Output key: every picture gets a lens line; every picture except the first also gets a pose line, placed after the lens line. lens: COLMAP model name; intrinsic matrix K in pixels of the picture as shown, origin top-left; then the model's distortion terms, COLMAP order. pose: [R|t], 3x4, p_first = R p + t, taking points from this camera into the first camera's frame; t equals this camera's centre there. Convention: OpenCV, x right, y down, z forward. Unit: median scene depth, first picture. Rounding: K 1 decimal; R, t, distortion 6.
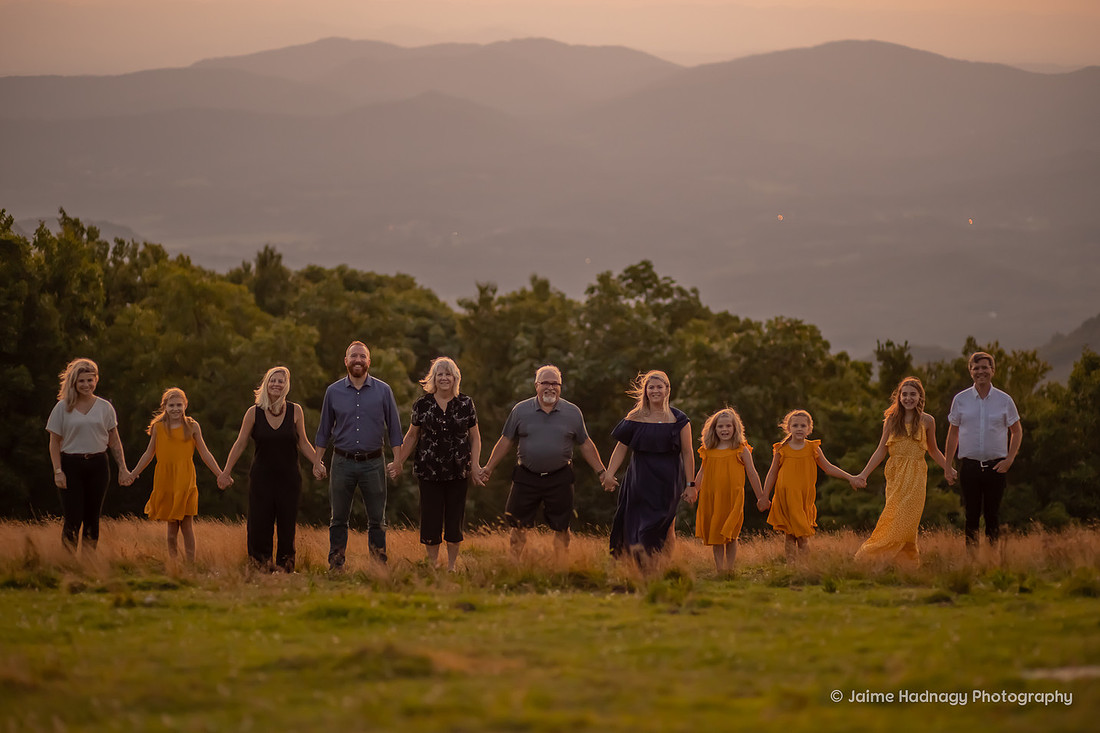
lens RADIAL K [[2570.3, 0, 568.9], [0, 2570.3, 367.1], [0, 0, 1]] dist [-0.184553, 0.356472]
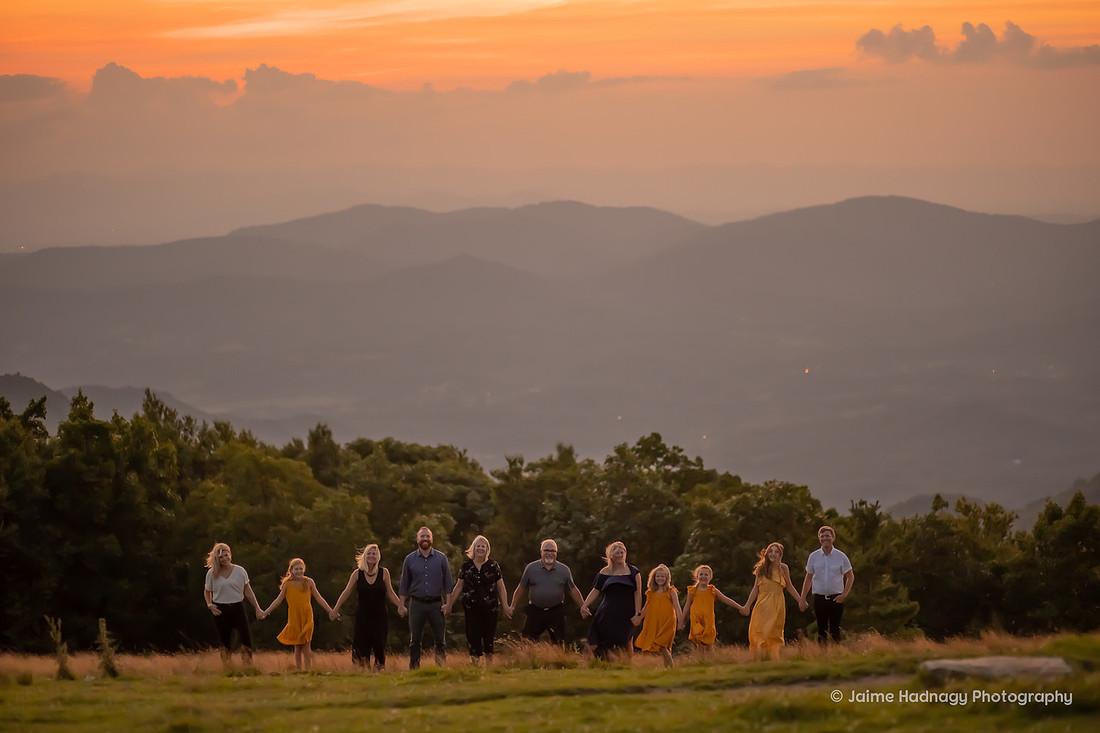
lens RADIAL K [[2570.3, 0, 568.9], [0, 2570.3, 367.1], [0, 0, 1]] dist [-0.184553, 0.356472]
pose [[0.999711, -0.020276, -0.012949, 0.006916], [0.019463, 0.998003, -0.060096, -0.002911], [0.014142, 0.059826, 0.998109, -0.143073]]
